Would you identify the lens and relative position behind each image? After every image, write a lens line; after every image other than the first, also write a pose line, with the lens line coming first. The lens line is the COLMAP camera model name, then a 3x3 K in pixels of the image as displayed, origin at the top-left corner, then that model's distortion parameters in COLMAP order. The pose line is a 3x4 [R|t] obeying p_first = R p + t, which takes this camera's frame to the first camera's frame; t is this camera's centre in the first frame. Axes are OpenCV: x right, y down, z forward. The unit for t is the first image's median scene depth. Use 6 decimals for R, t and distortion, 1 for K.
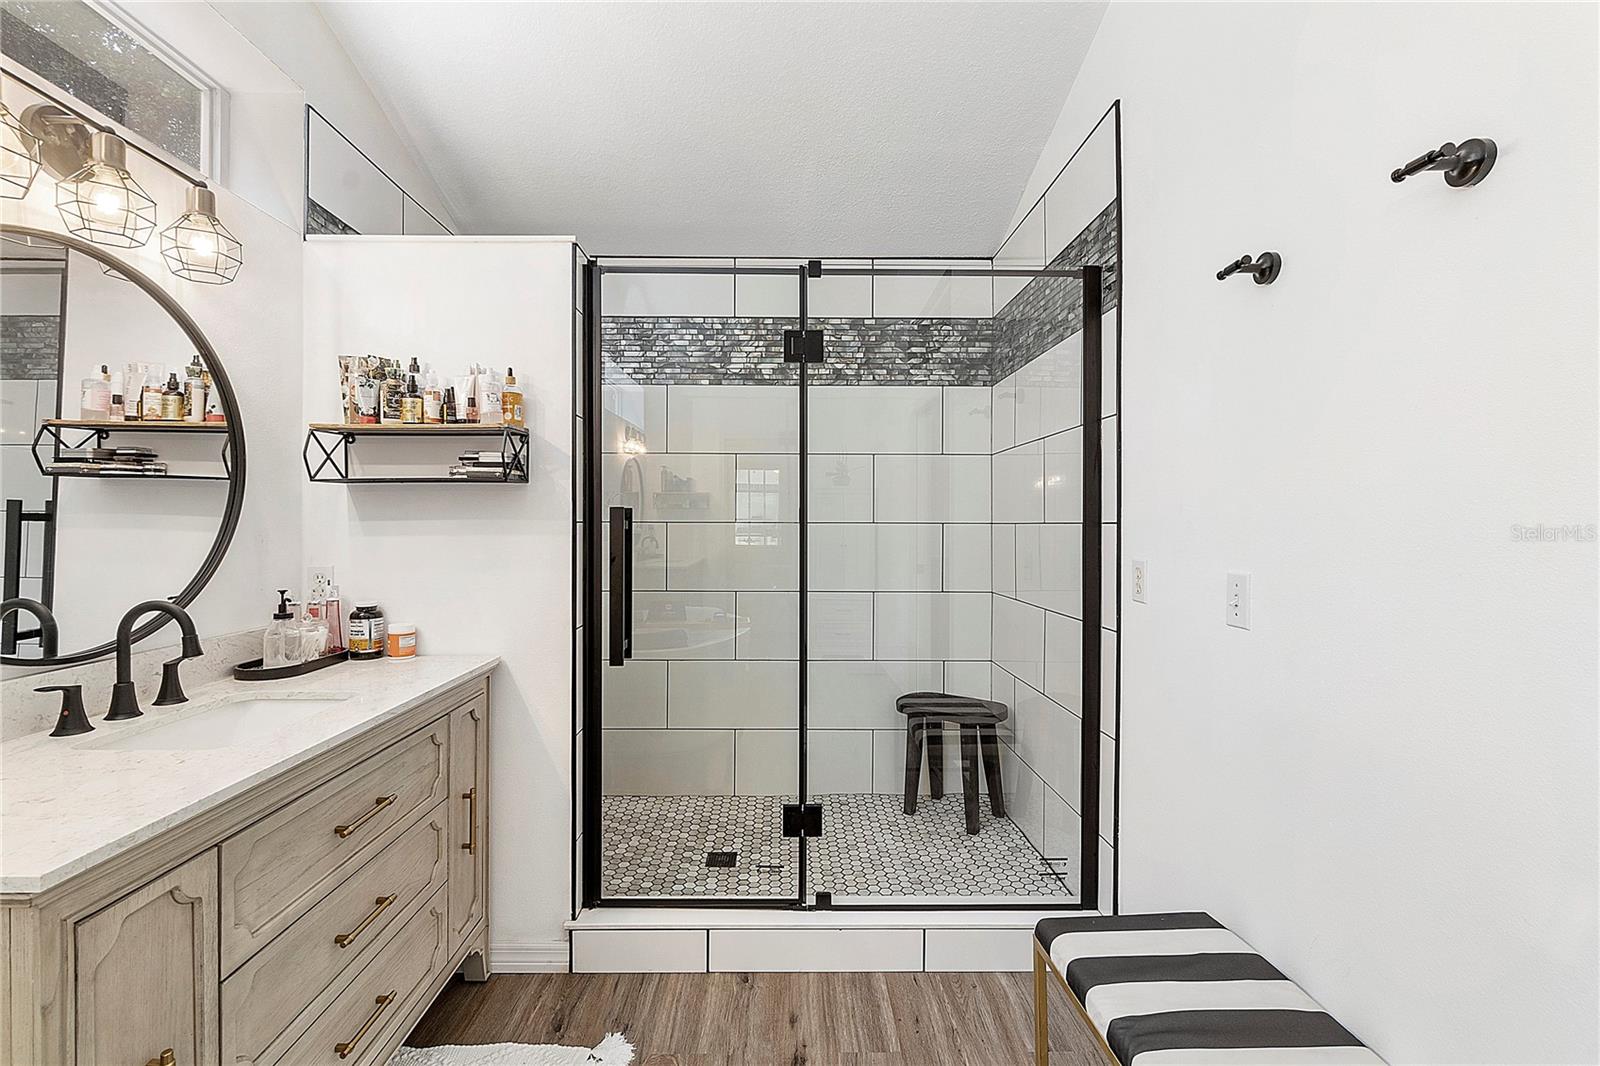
lens RADIAL K [[710.2, 0, 789.2], [0, 710.2, 529.1], [0, 0, 1]] dist [-0.003152, -0.000022]
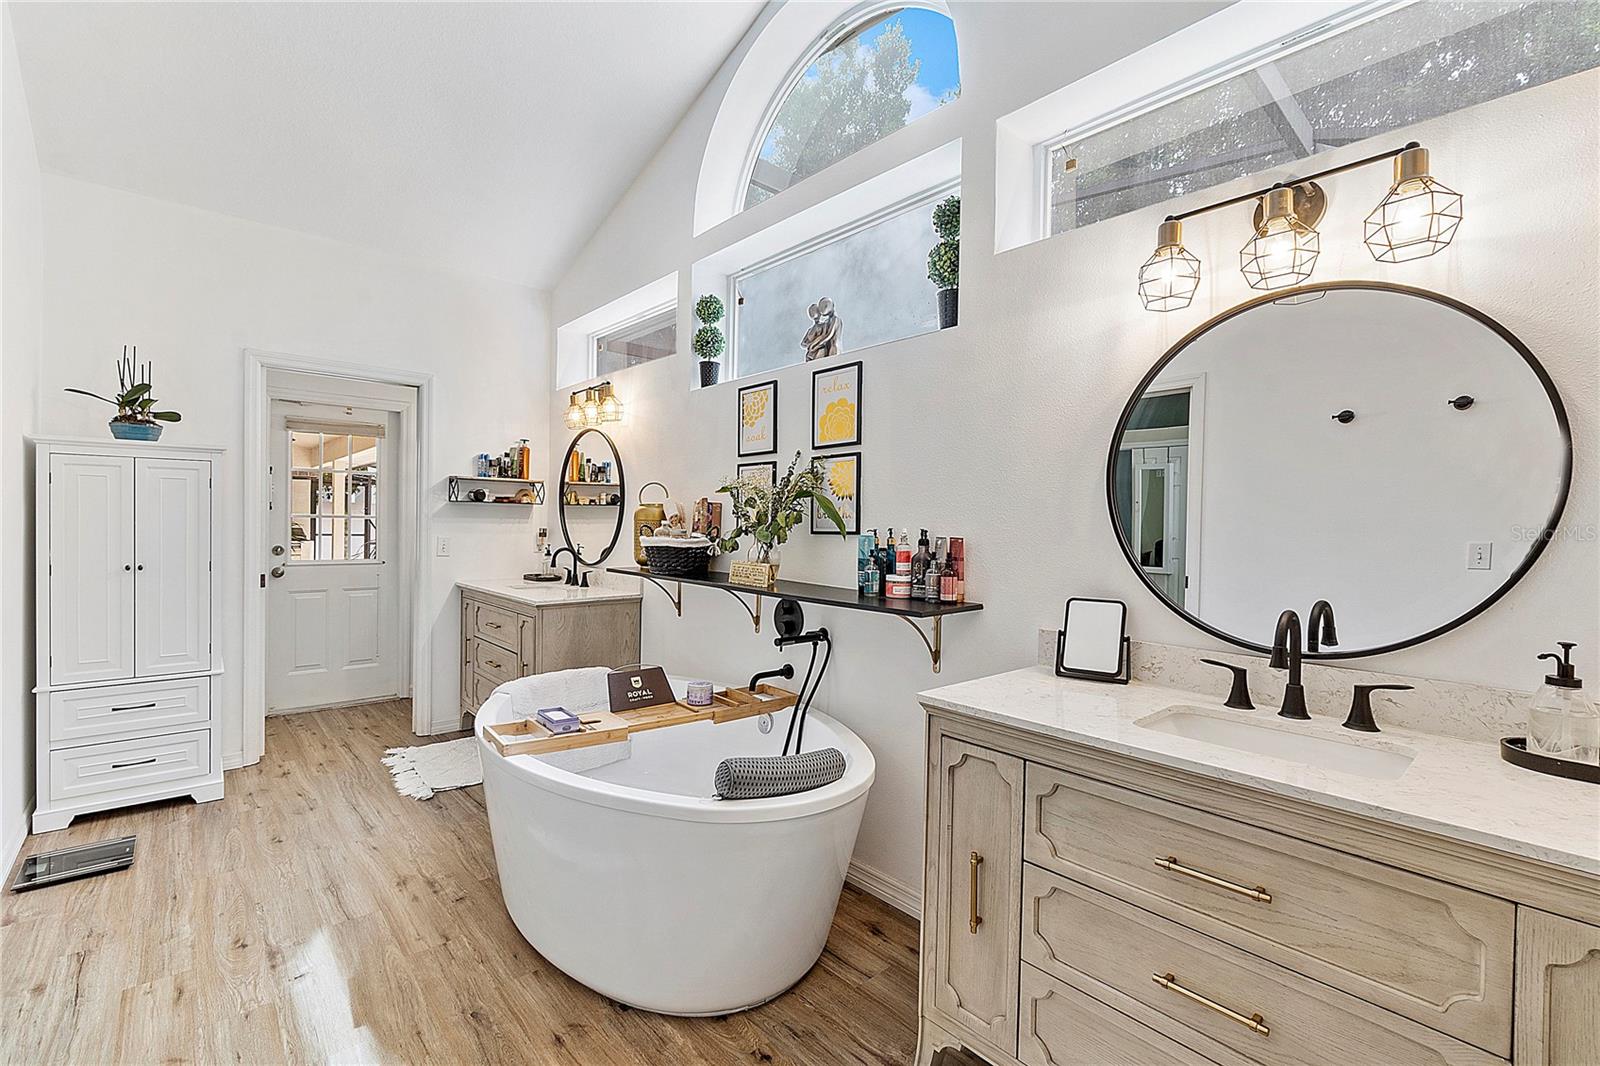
lens RADIAL K [[710.2, 0, 802.8], [0, 710.2, 527.7], [0, 0, 1]] dist [-0.003152, -0.000022]
pose [[-0.755609, -0.003575, -0.655013, 0.210776], [-0.016038, 0.999786, 0.013044, -0.016121], [0.654827, 0.020361, -0.755505, 0.802874]]
